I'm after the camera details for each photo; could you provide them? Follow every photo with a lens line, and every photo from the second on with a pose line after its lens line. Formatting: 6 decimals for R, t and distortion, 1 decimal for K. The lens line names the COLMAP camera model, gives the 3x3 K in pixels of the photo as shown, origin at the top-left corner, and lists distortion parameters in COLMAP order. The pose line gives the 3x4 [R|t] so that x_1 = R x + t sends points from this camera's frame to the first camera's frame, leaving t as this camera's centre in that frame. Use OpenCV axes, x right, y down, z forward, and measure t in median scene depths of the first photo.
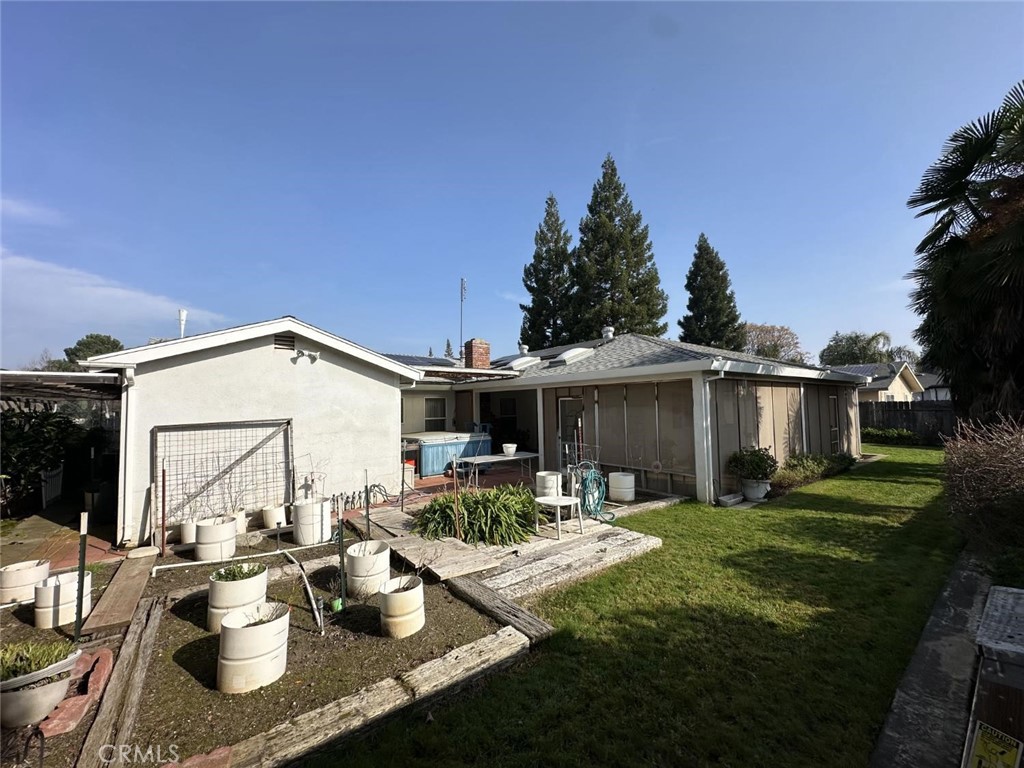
lens RADIAL K [[403.6, 0, 512.0], [0, 403.6, 384.0], [0, 0, 1]] dist [0.002409, 0.000211]
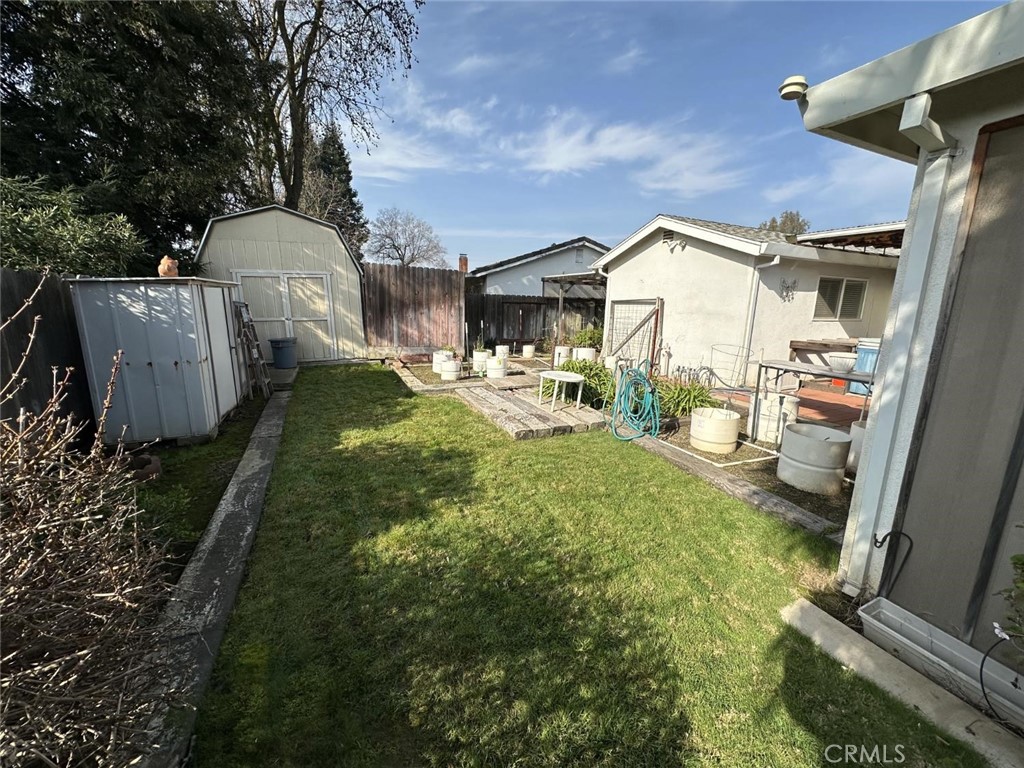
lens RADIAL K [[403.6, 0, 512.0], [0, 403.6, 384.0], [0, 0, 1]] dist [0.002409, 0.000211]
pose [[-0.232766, 0.203922, -0.950913, 1.074504], [0.028695, 0.978784, 0.202874, 0.100088], [0.972109, 0.019936, -0.233679, 1.093449]]
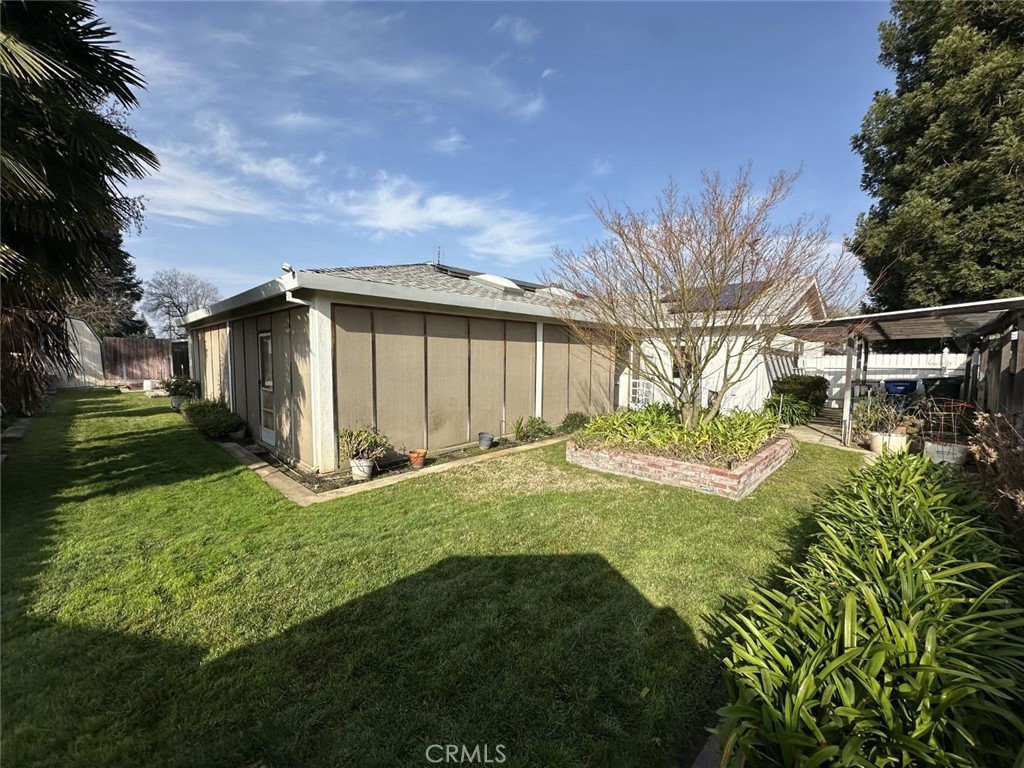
lens RADIAL K [[403.2, 0, 517.0], [0, 403.2, 378.2], [0, 0, 1]] dist [-0.010613, 0.000244]
pose [[0.154075, 0.073696, -0.985307, 2.152084], [0.045244, 0.995642, 0.081544, 0.124396], [0.987023, -0.057144, 0.150070, 1.988884]]
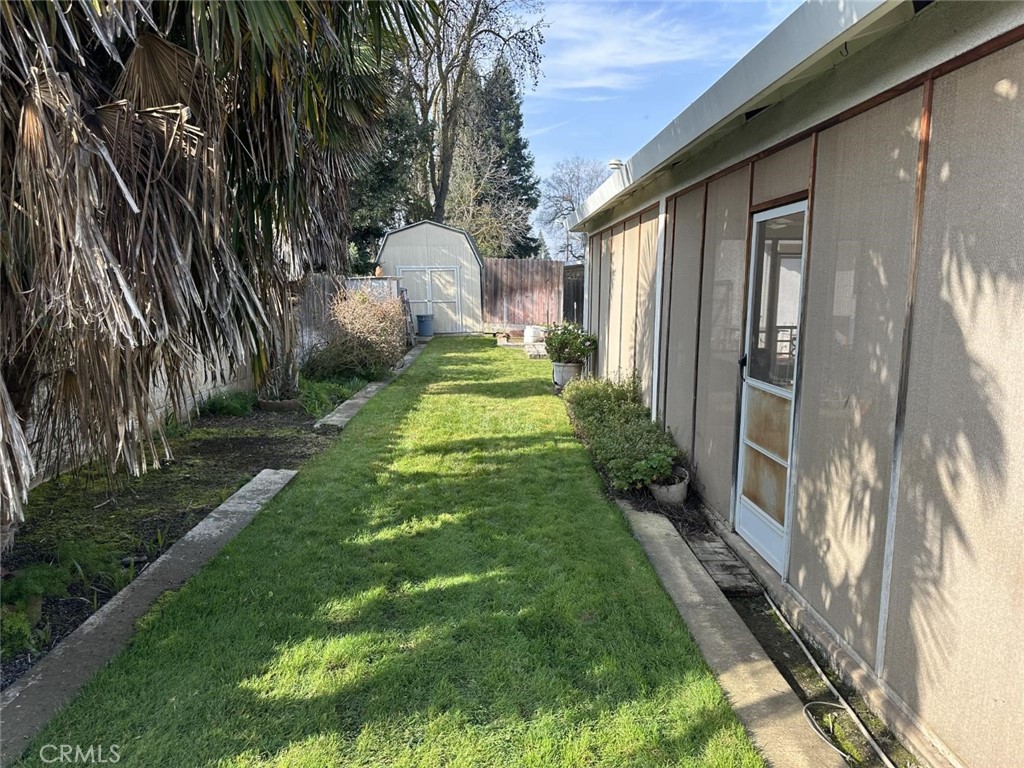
lens RADIAL K [[722.9, 0, 512.0], [0, 722.9, 384.0], [0, 0, 1]] dist [0.209944, -0.384410]
pose [[-0.591124, 0.118650, -0.797806, 1.835602], [0.040920, 0.992259, 0.117250, 0.124779], [0.805542, 0.036663, -0.591403, 1.806885]]
